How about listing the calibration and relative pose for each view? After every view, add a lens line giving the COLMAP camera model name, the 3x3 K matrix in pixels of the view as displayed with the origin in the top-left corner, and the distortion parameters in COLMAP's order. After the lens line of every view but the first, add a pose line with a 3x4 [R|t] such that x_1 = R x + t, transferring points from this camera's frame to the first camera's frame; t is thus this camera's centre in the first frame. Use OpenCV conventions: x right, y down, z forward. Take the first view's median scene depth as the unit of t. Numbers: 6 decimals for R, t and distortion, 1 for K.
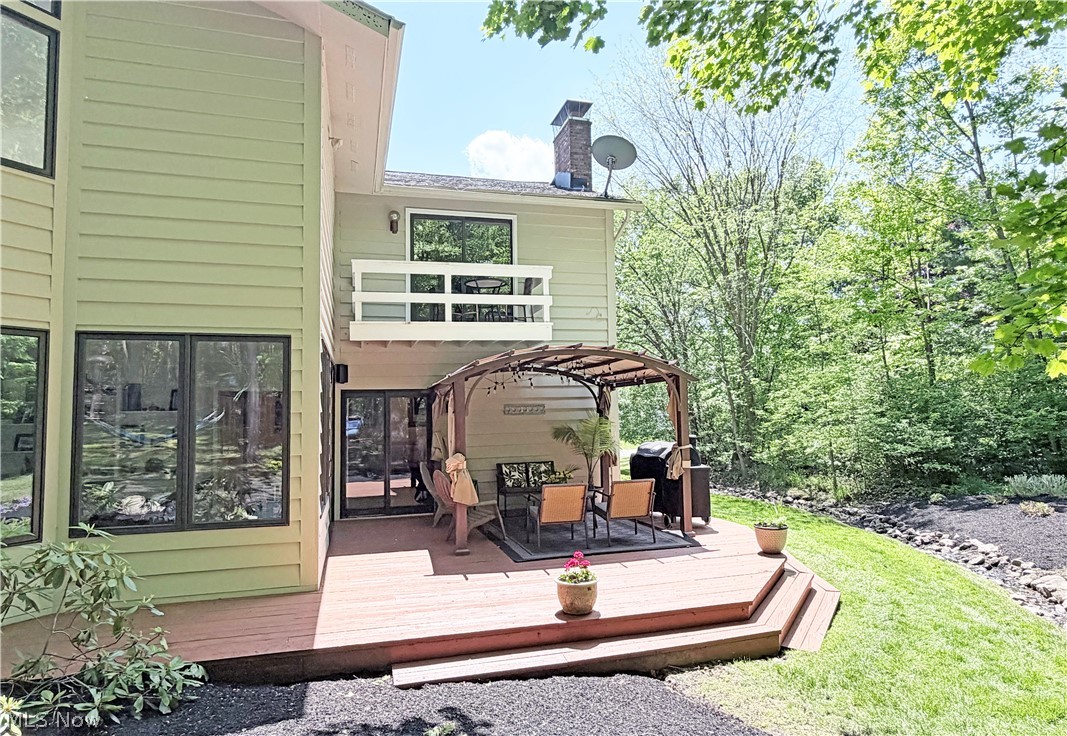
lens RADIAL K [[629.0, 0, 533.5], [0, 629.0, 368.0], [0, 0, 1]] dist [-0.000035, -0.000014]
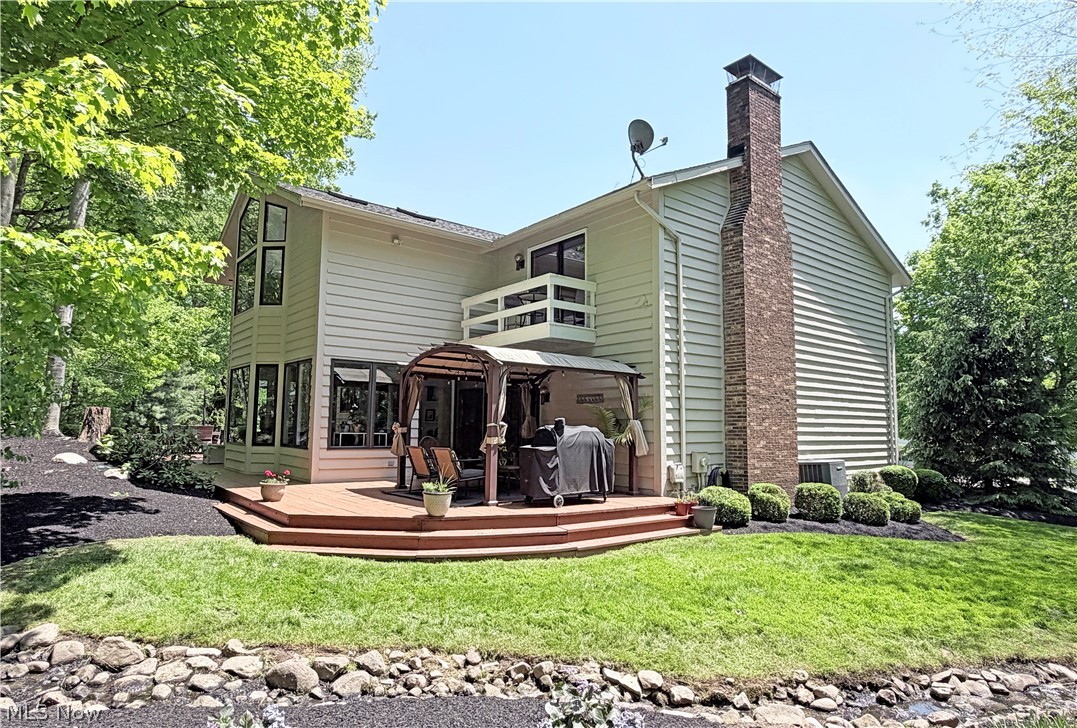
lens RADIAL K [[626.9, 0, 538.5], [0, 626.9, 364.0], [0, 0, 1]] dist [-0.000254, -0.000027]
pose [[0.390497, -0.070520, -0.917899, 1.059004], [0.043709, 0.997358, -0.058030, 0.070568], [0.919566, -0.017460, 0.392547, 0.524717]]
